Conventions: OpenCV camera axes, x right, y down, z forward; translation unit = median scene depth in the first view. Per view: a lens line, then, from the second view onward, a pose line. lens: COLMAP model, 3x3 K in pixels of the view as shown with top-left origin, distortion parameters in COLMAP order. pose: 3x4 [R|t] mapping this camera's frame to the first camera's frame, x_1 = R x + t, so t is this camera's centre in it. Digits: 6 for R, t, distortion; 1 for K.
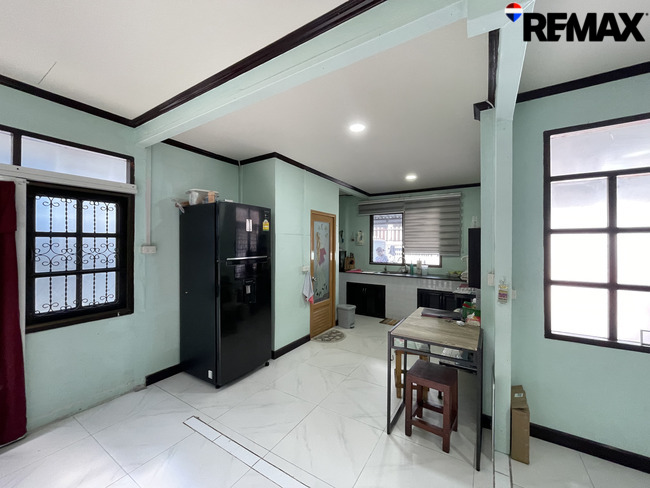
lens RADIAL K [[262.3, 0, 324.9], [0, 262.3, 243.8], [0, 0, 1]] dist [-0.000982, -0.000380]
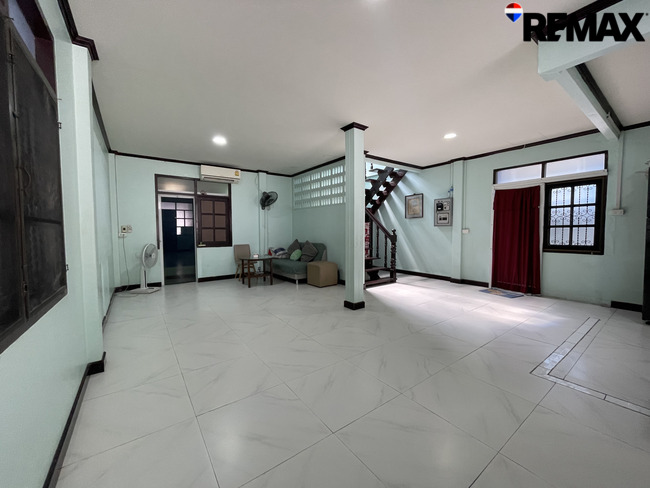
lens RADIAL K [[262.3, 0, 322.7], [0, 262.3, 245.5], [0, 0, 1]] dist [-0.000982, -0.000380]
pose [[-0.378641, 0.049970, -0.924194, 1.170700], [0.007598, 0.998676, 0.050884, 0.111746], [0.925512, 0.012244, -0.378520, 0.067941]]
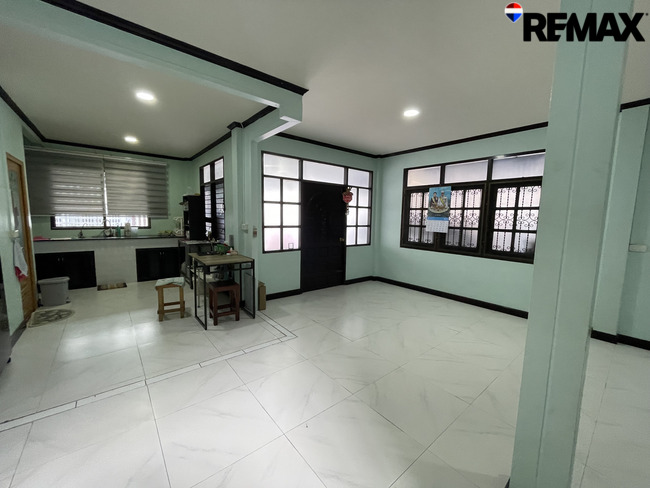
lens RADIAL K [[262.3, 0, 323.3], [0, 262.3, 244.2], [0, 0, 1]] dist [-0.000982, -0.000380]
pose [[0.329056, -0.103153, 0.938659, -0.996456], [-0.021125, 0.992963, 0.116526, 0.033707], [-0.944074, -0.058173, 0.324562, -0.130645]]
